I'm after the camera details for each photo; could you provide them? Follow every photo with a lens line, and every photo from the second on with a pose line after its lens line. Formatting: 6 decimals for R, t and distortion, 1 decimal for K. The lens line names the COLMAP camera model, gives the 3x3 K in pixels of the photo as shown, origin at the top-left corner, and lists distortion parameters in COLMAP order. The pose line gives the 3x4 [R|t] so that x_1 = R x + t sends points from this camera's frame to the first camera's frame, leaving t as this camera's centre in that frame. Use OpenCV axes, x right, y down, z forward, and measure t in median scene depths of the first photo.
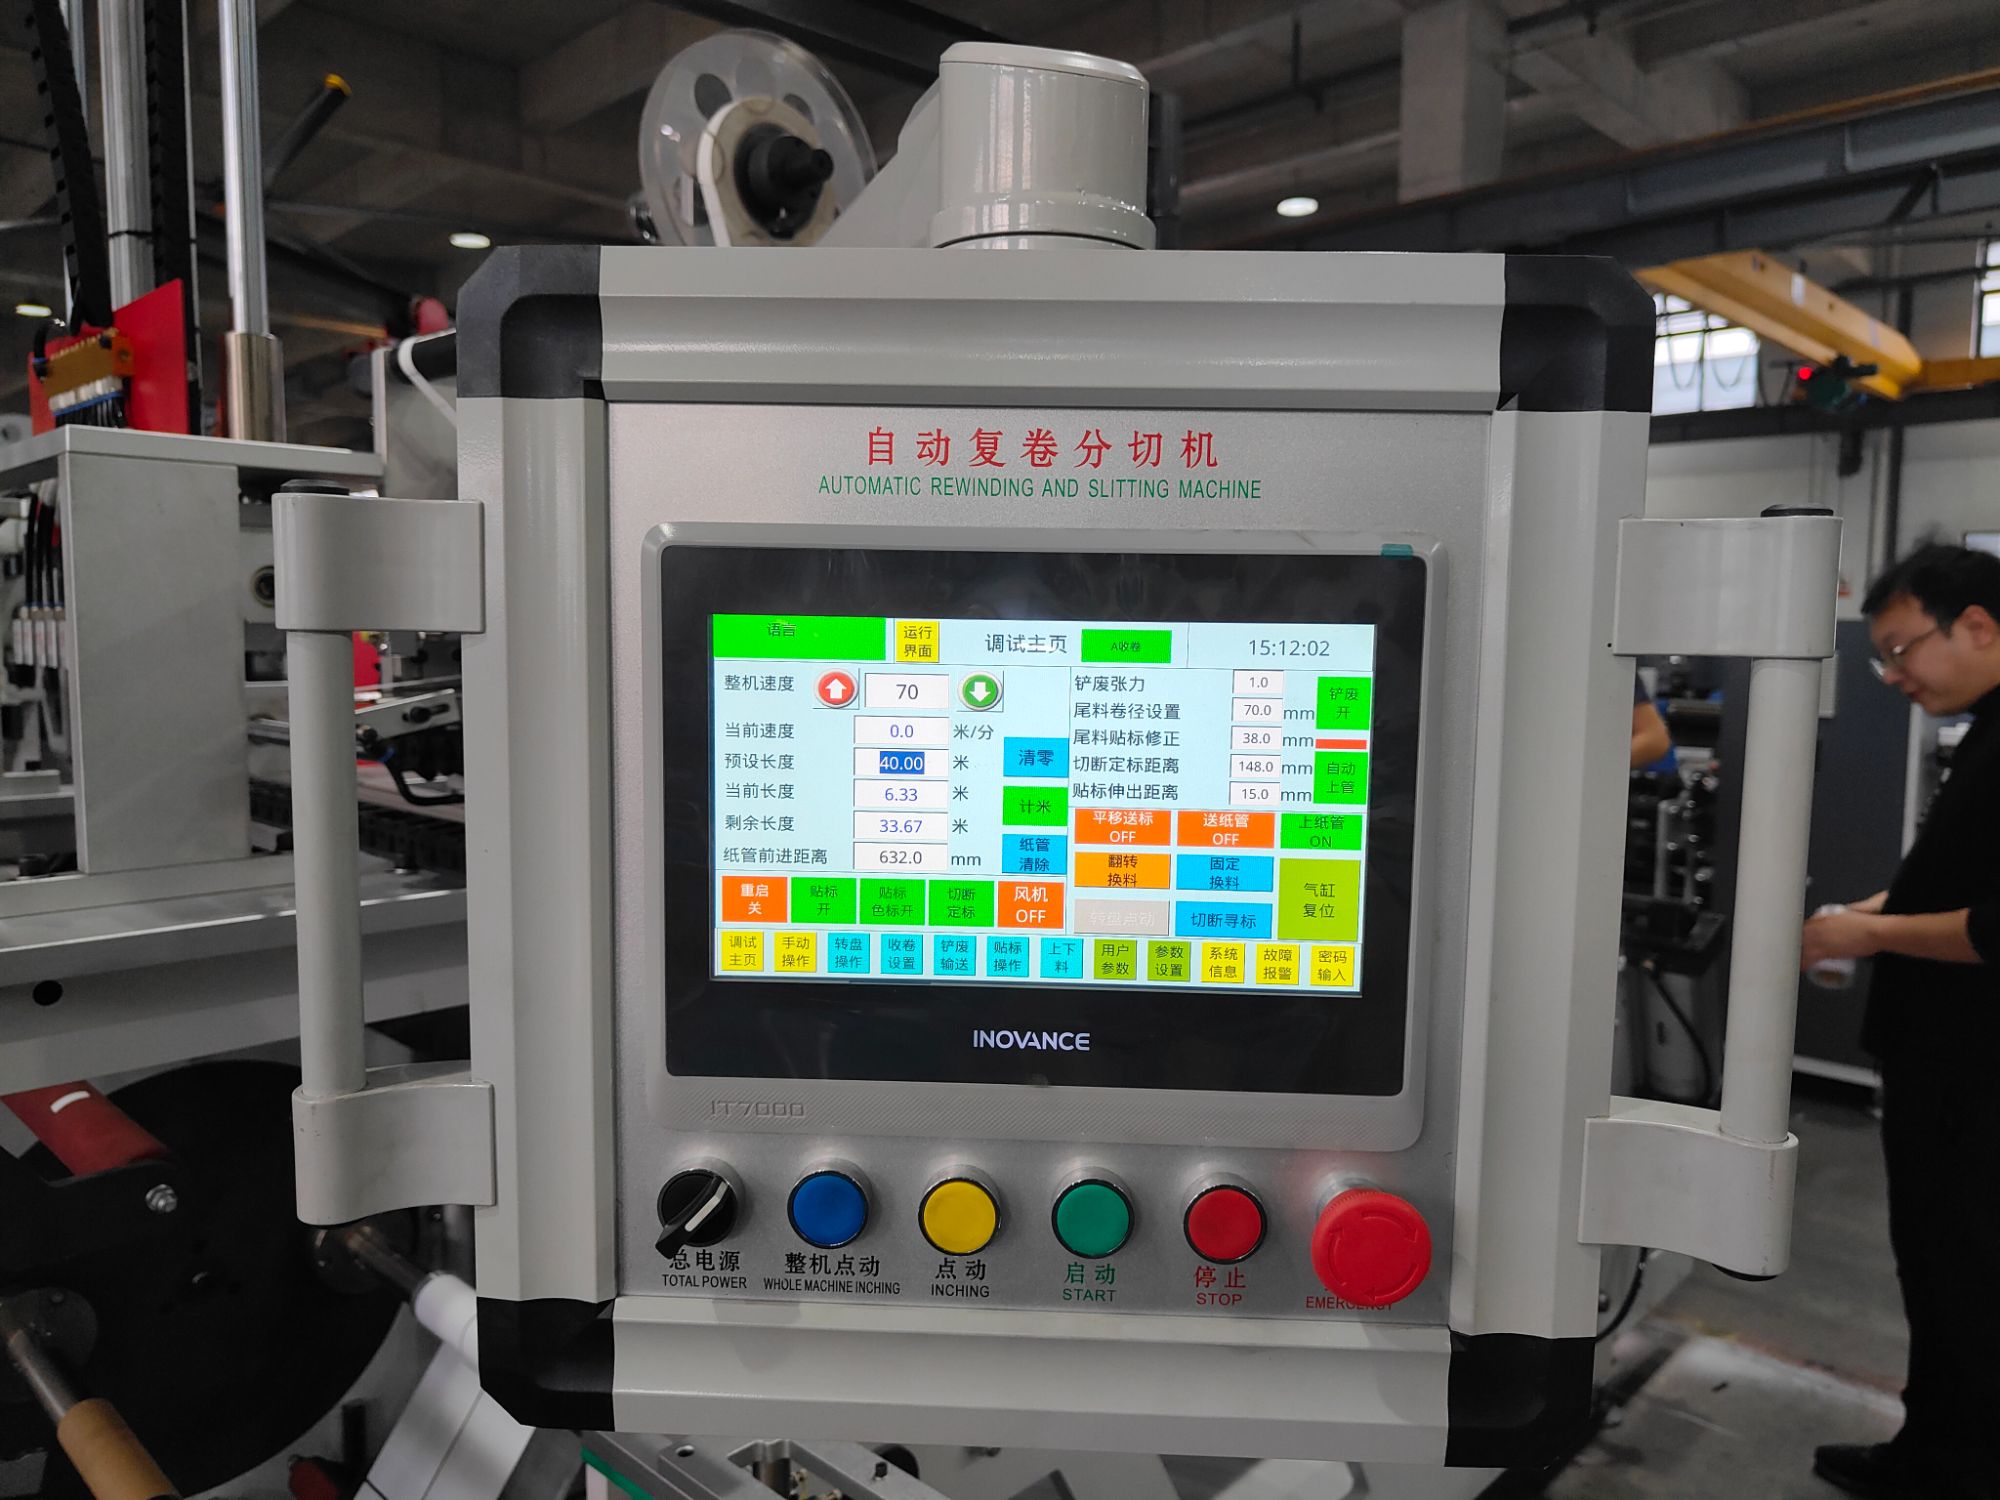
lens RADIAL K [[1383.6, 0, 1002.9], [0, 1383.6, 744.8], [0, 0, 1]] dist [0.007964, -0.004782]
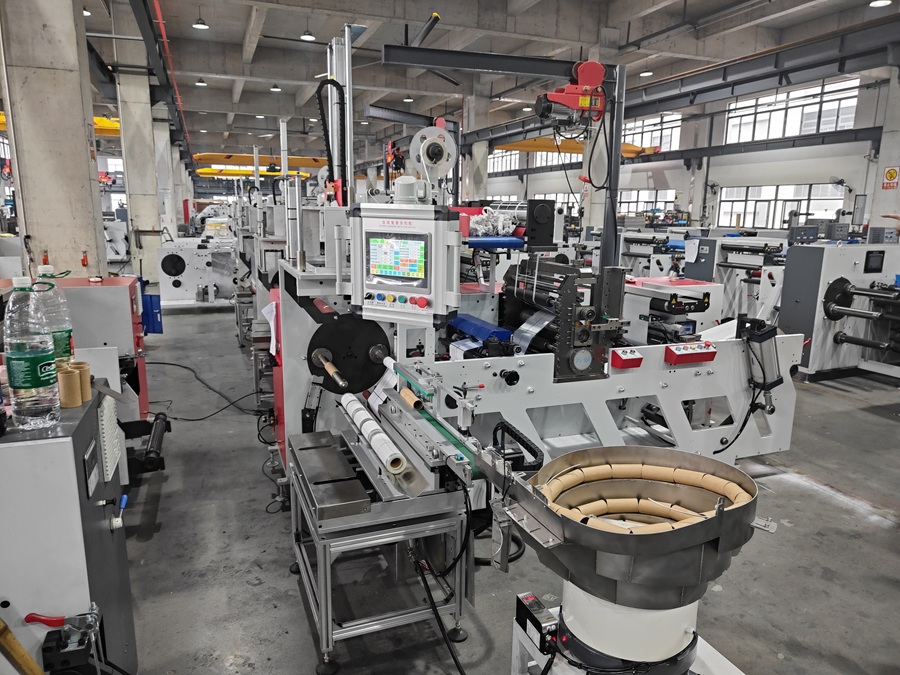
lens RADIAL K [[622.6, 0, 454.1], [0, 622.6, 336.2], [0, 0, 1]] dist [0.007964, -0.004782]
pose [[0.906316, 0.089155, -0.413089, 2.323217], [-0.044032, 0.992095, 0.117514, 0.056827], [0.420301, -0.088316, 0.903077, -2.977406]]
